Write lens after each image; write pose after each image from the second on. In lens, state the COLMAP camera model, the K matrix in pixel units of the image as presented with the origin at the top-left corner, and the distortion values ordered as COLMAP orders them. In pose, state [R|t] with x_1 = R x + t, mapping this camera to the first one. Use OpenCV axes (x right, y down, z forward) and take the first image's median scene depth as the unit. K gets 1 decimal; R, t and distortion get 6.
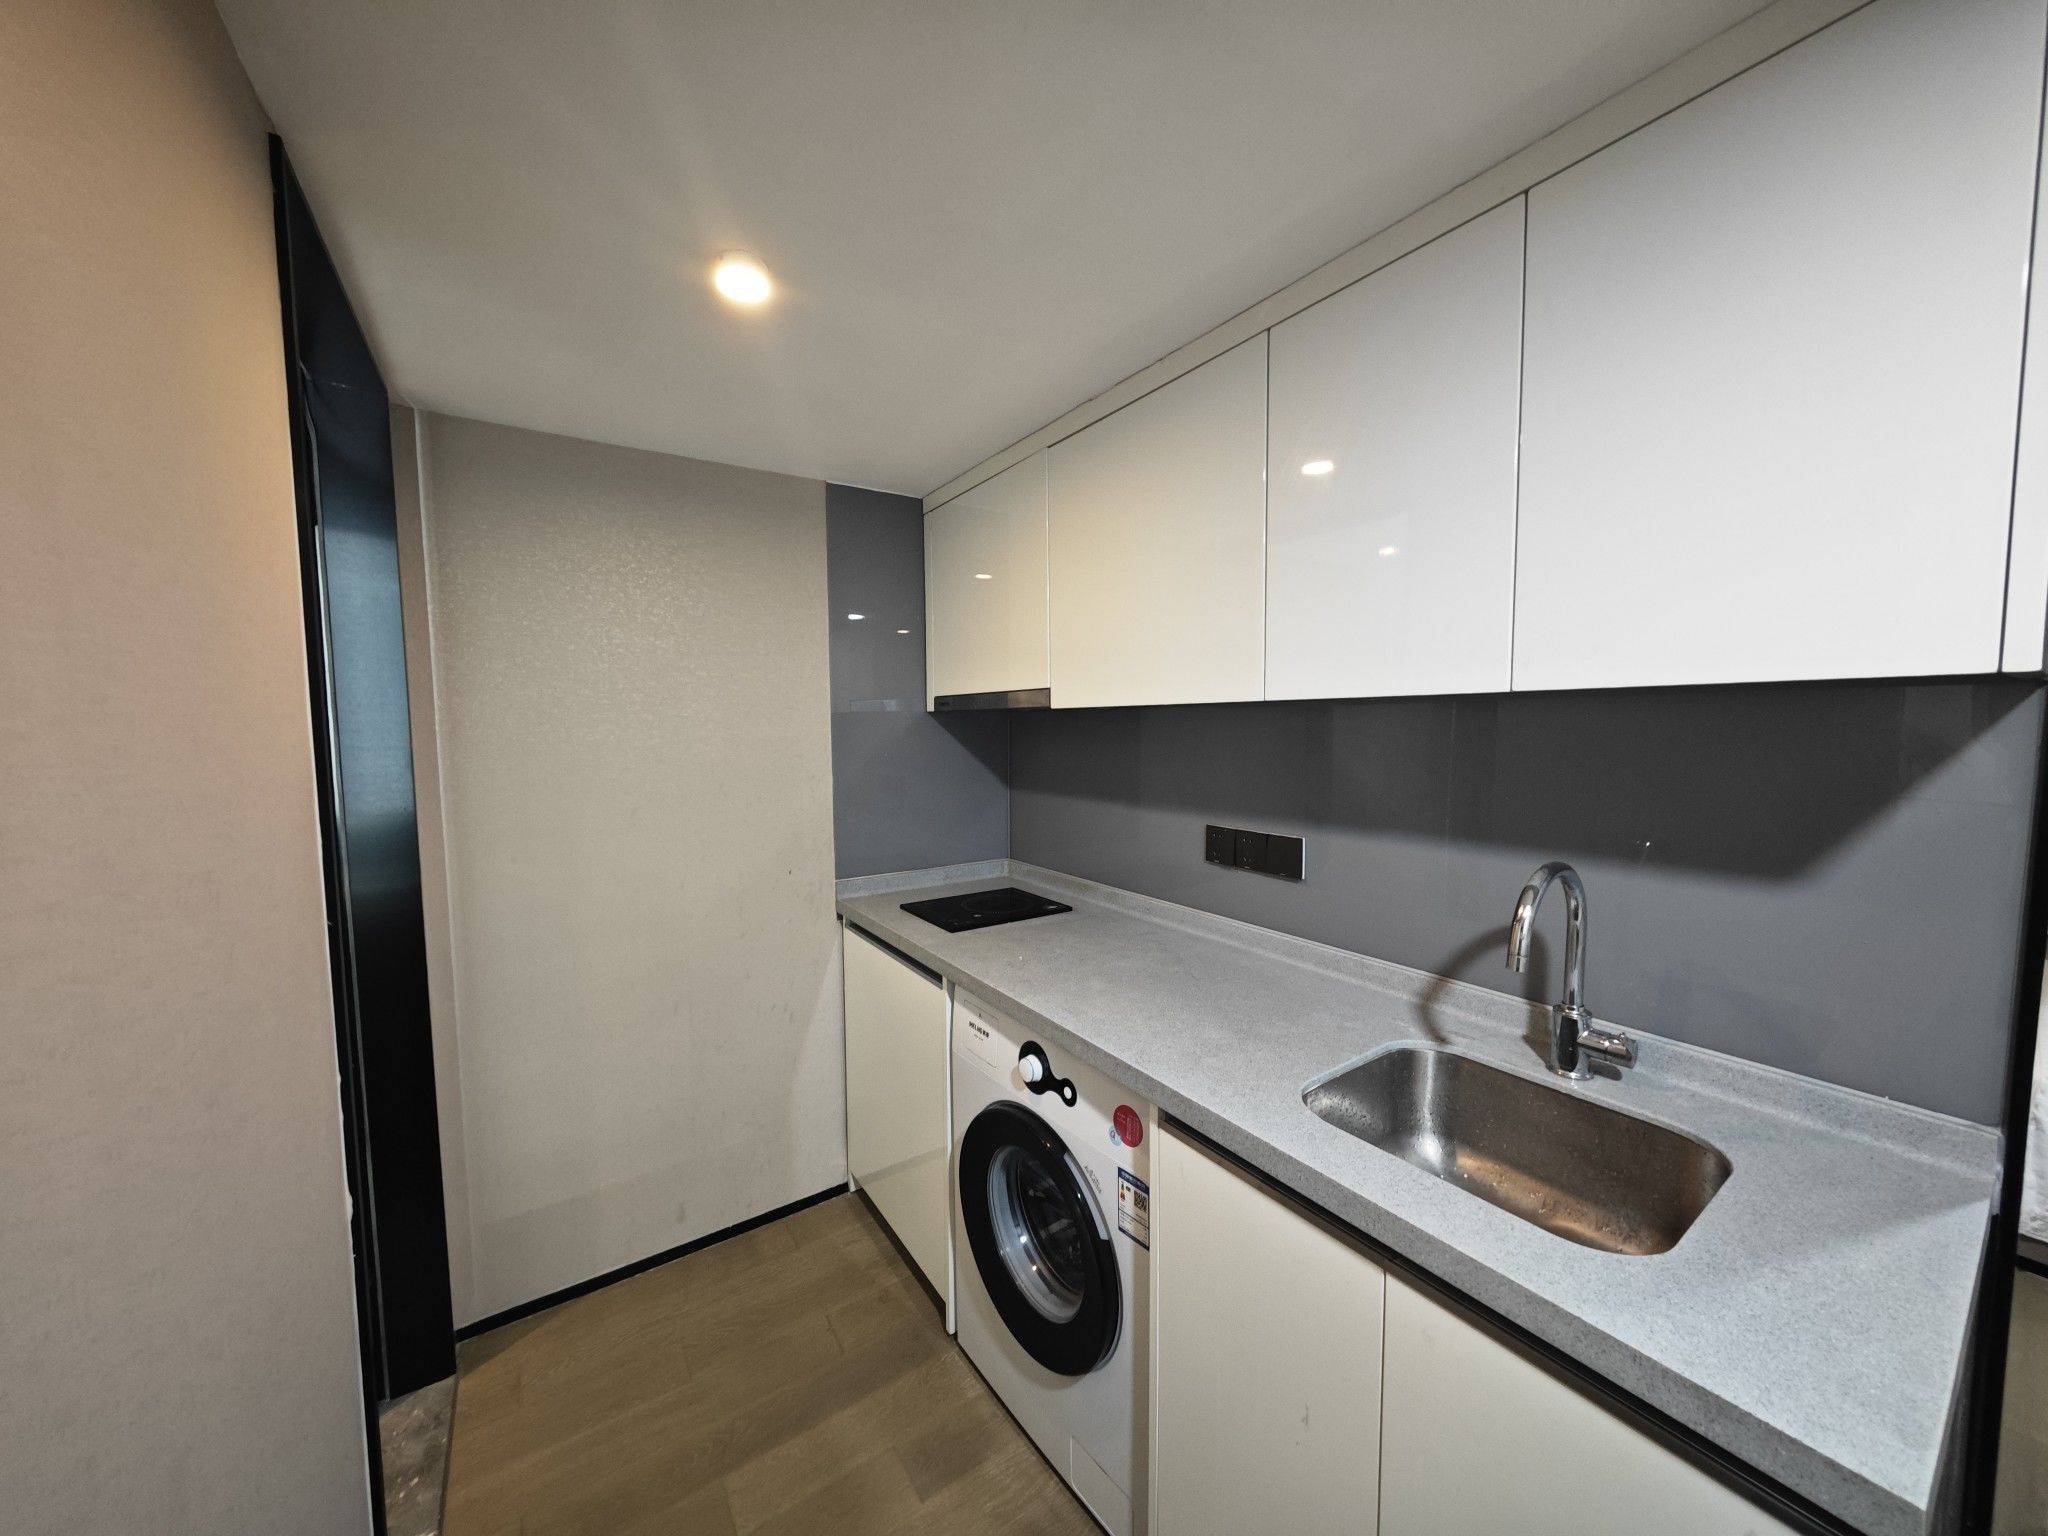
lens RADIAL K [[723.9, 0, 1020.8], [0, 723.9, 770.5], [0, 0, 1]] dist [-0.000910, 0.000363]
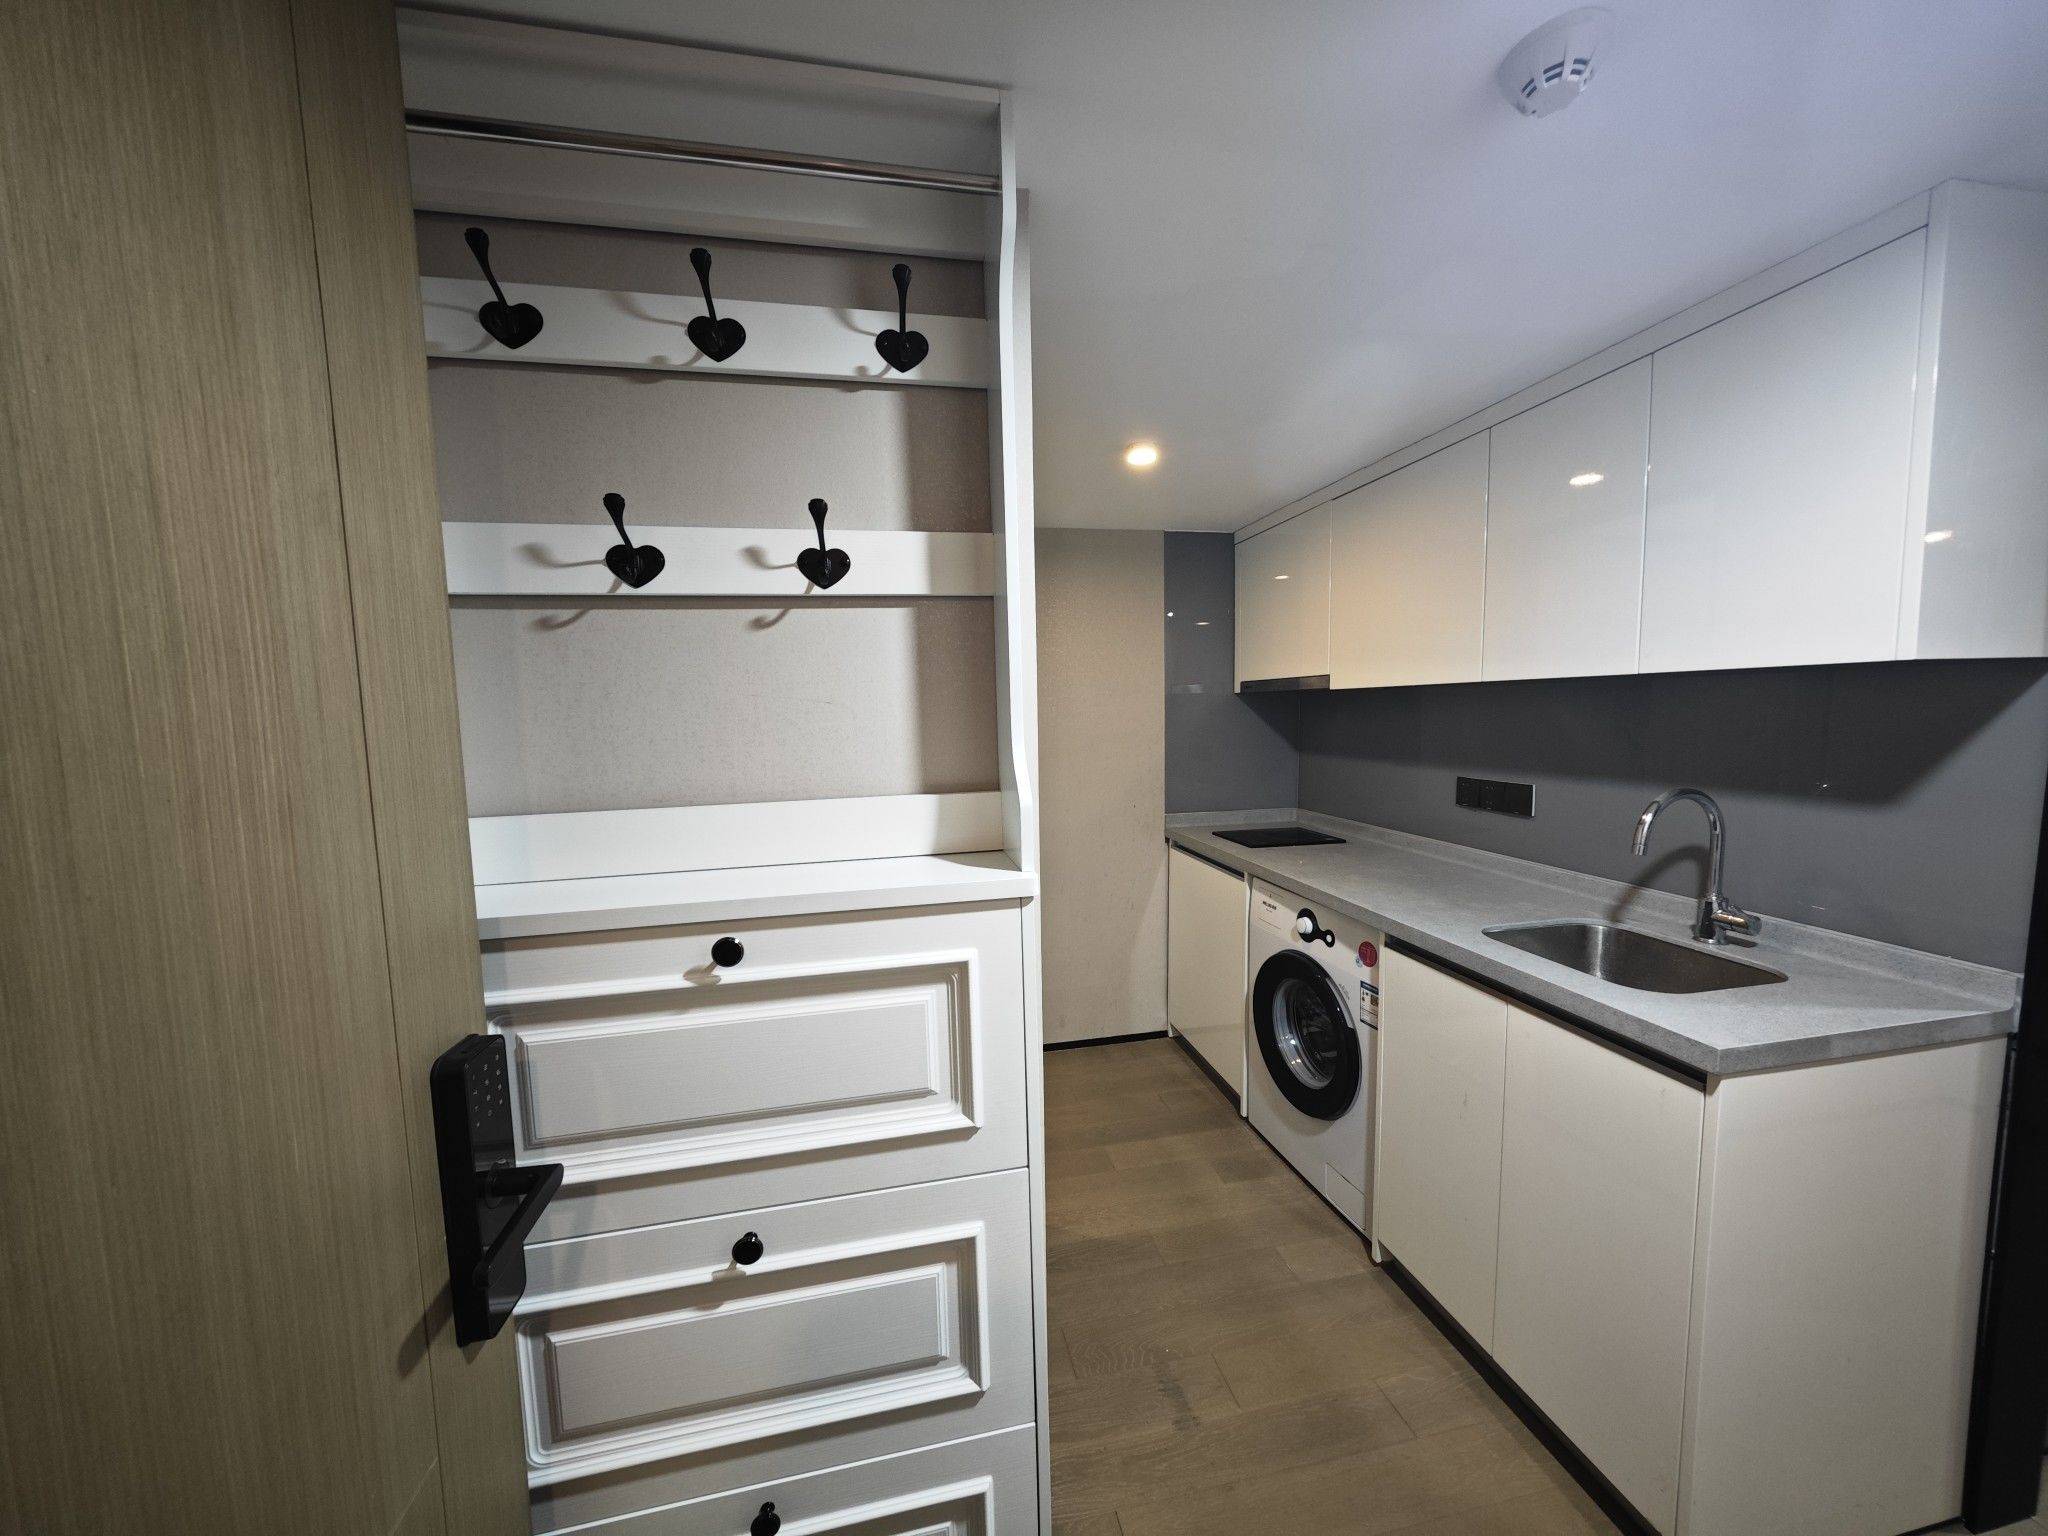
lens RADIAL K [[723.9, 0, 1020.8], [0, 723.9, 770.5], [0, 0, 1]] dist [-0.000910, 0.000363]
pose [[0.922711, 0.025275, -0.384662, 0.039404], [-0.016553, 0.999526, 0.025970, 0.052688], [0.385136, -0.017595, 0.922692, -0.618947]]
